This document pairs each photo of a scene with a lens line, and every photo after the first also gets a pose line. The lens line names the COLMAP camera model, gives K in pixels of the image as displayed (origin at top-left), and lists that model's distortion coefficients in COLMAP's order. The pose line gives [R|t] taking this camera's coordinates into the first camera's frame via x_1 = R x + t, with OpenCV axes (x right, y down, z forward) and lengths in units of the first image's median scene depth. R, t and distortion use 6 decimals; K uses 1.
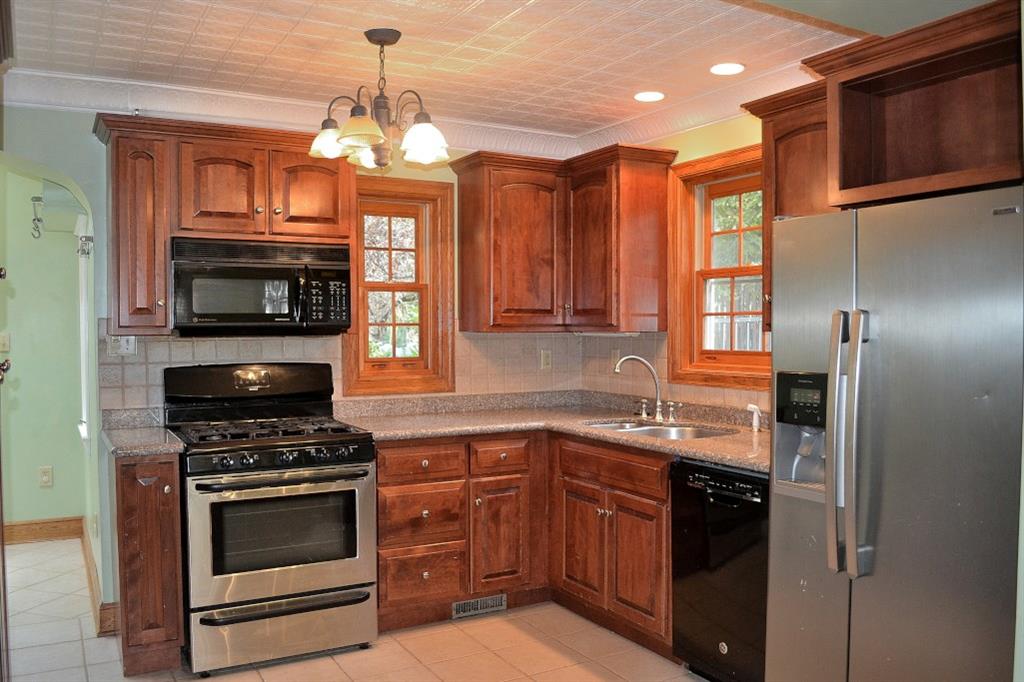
lens RADIAL K [[842.2, 0, 512.0], [0, 842.2, 341.0], [0, 0, 1]] dist [-0.086217, 0.005619]
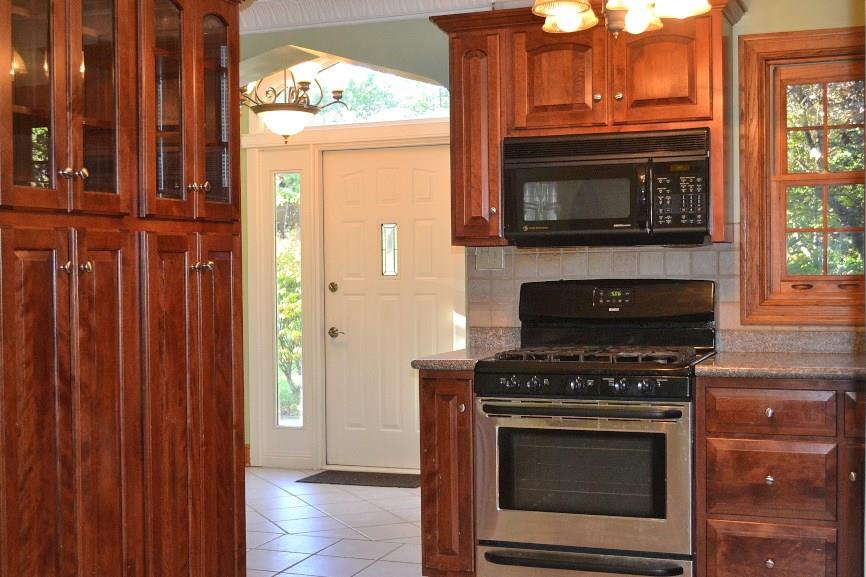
lens RADIAL K [[1151.3, 0, 433.0], [0, 1151.3, 288.5], [0, 0, 1]] dist [-0.009761, -0.000679]
pose [[0.642686, 0.009850, -0.766067, 0.471658], [-0.001403, 0.999931, 0.011681, 0.023225], [0.766129, -0.006433, 0.642655, 0.111502]]
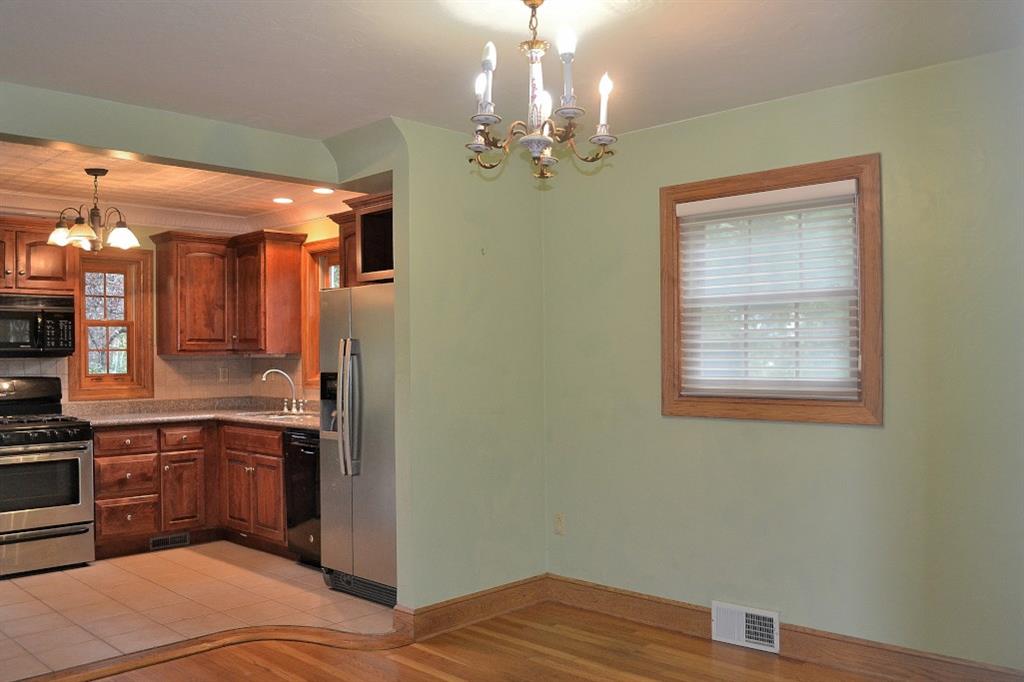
lens RADIAL K [[842.2, 0, 512.0], [0, 842.2, 341.0], [0, 0, 1]] dist [-0.086217, 0.005619]
pose [[0.956188, -0.003998, 0.292728, 0.117604], [0.013645, 0.999429, -0.030920, 0.019697], [-0.292437, 0.033559, 0.955696, -0.595314]]
